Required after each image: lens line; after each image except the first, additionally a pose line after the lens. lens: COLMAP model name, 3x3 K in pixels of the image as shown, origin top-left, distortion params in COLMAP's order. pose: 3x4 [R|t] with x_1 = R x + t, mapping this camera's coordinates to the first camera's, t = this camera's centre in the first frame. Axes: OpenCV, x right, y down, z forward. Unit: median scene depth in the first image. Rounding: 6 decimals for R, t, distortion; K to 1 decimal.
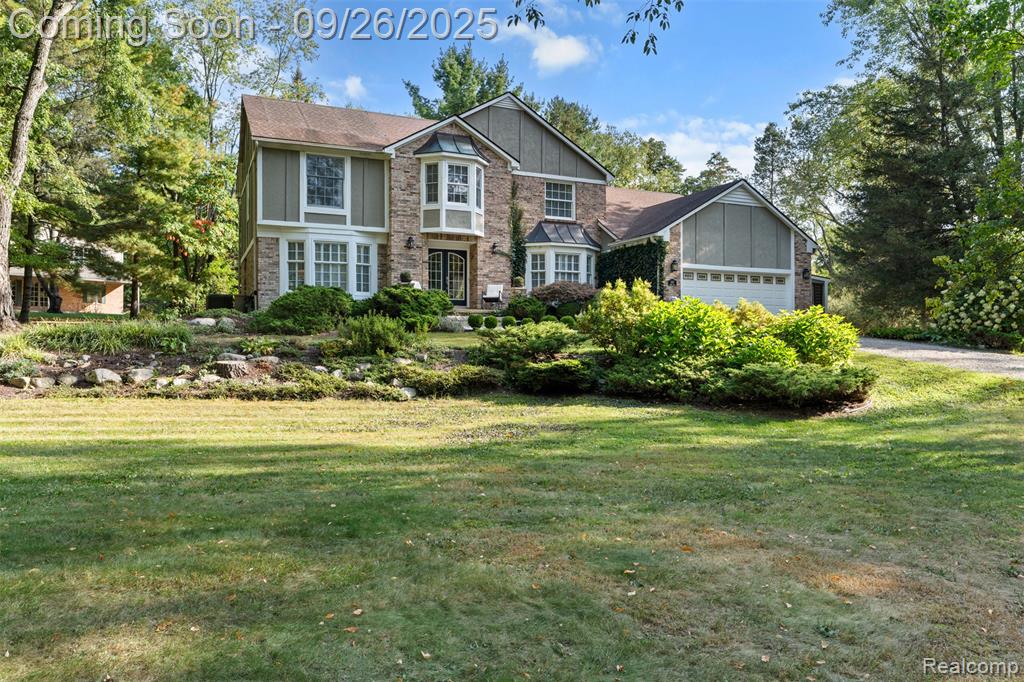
lens RADIAL K [[713.5, 0, 513.5], [0, 713.5, 334.7], [0, 0, 1]] dist [0.000013, 0.001755]
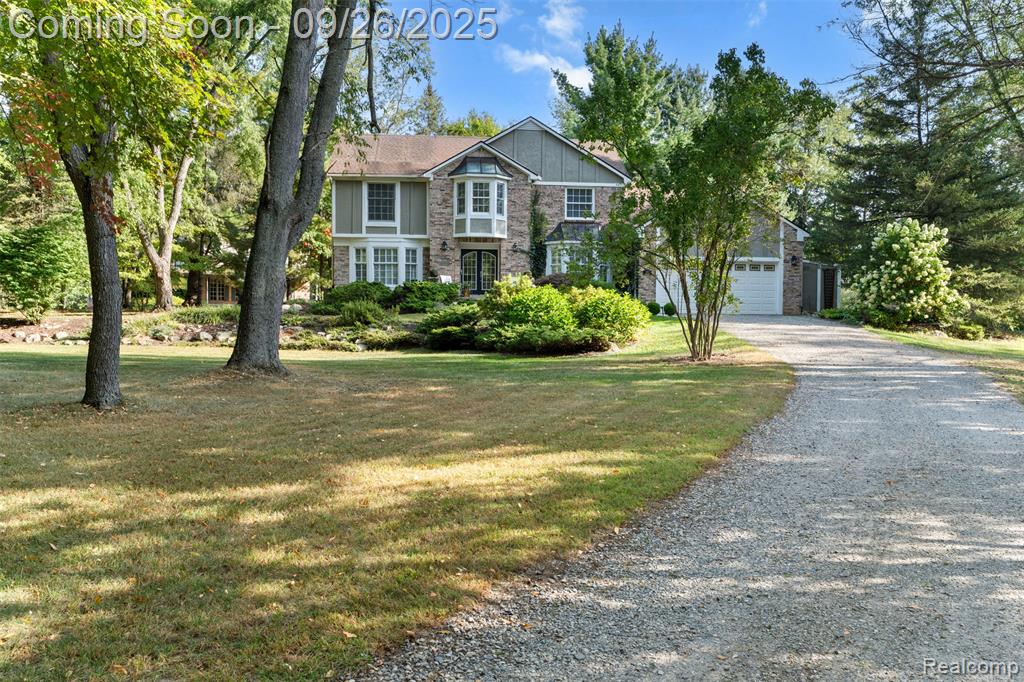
lens RADIAL K [[919.8, 0, 511.3], [0, 919.8, 343.3], [0, 0, 1]] dist [0.006973, -0.002173]
pose [[0.939590, 0.004319, -0.342276, 0.530285], [-0.002218, 0.999976, 0.006529, 0.034581], [0.342296, -0.005375, 0.939577, -0.506010]]
